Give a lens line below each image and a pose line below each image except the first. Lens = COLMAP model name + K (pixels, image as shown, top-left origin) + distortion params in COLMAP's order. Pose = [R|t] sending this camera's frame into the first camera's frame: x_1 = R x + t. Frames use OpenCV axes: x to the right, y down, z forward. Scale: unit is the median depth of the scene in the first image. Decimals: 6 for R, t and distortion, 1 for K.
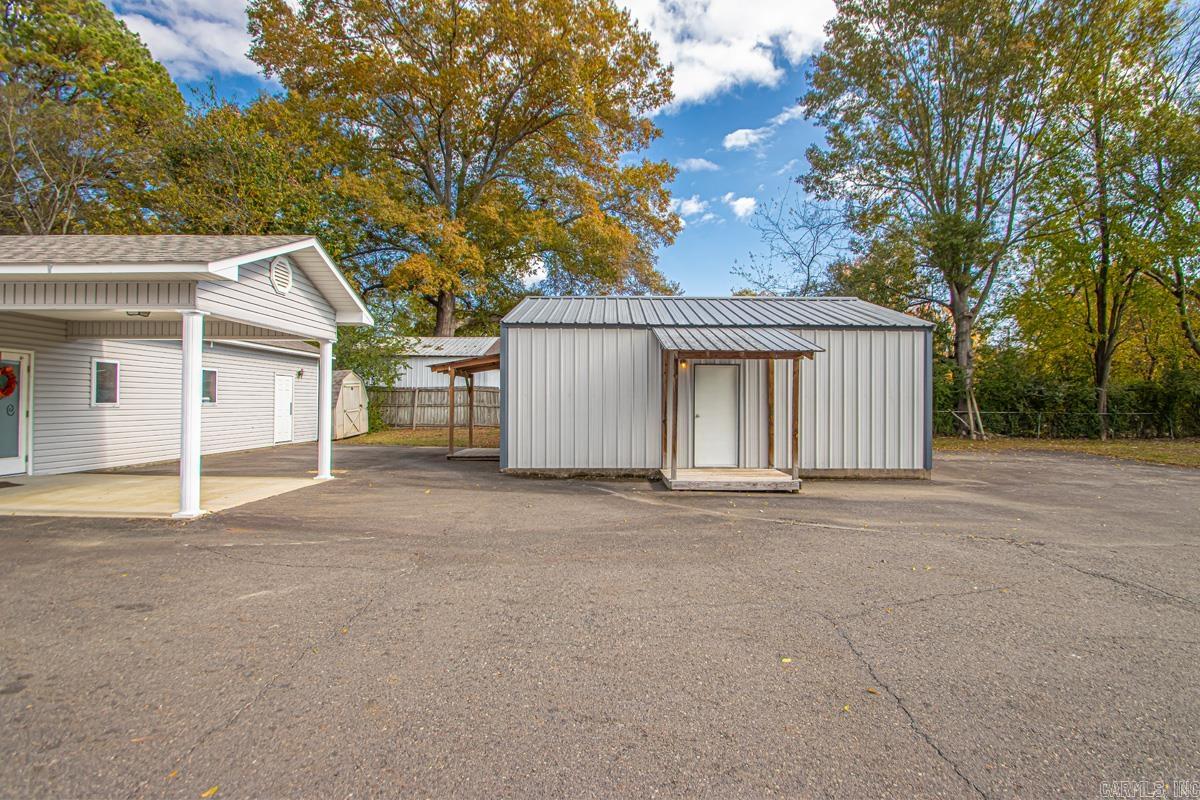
lens RADIAL K [[563.3, 0, 599.2], [0, 563.3, 396.8], [0, 0, 1]] dist [-0.004363, -0.002103]
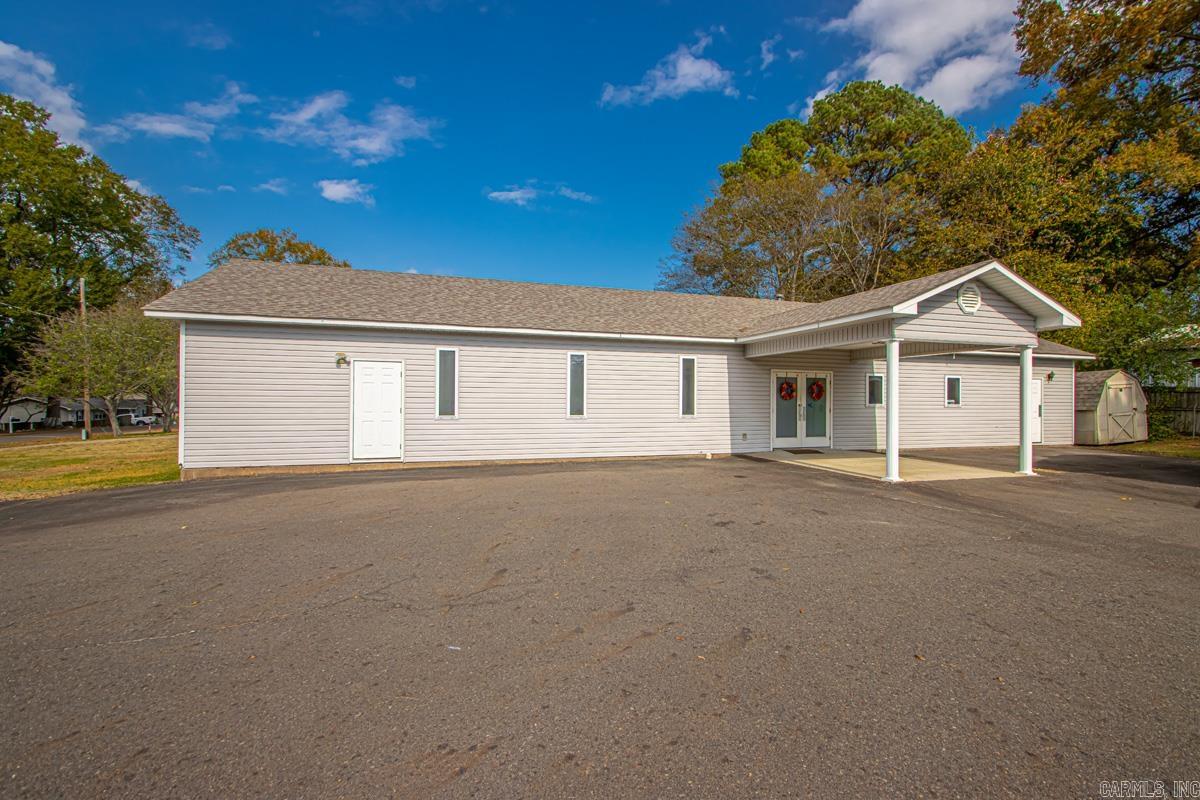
lens RADIAL K [[563.3, 0, 626.9], [0, 563.3, 405.8], [0, 0, 1]] dist [-0.004363, -0.002103]
pose [[0.332651, 0.003692, -0.943043, 0.315224], [0.004204, 0.999977, 0.005397, 0.005681], [0.943041, -0.005760, 0.332628, -0.095799]]
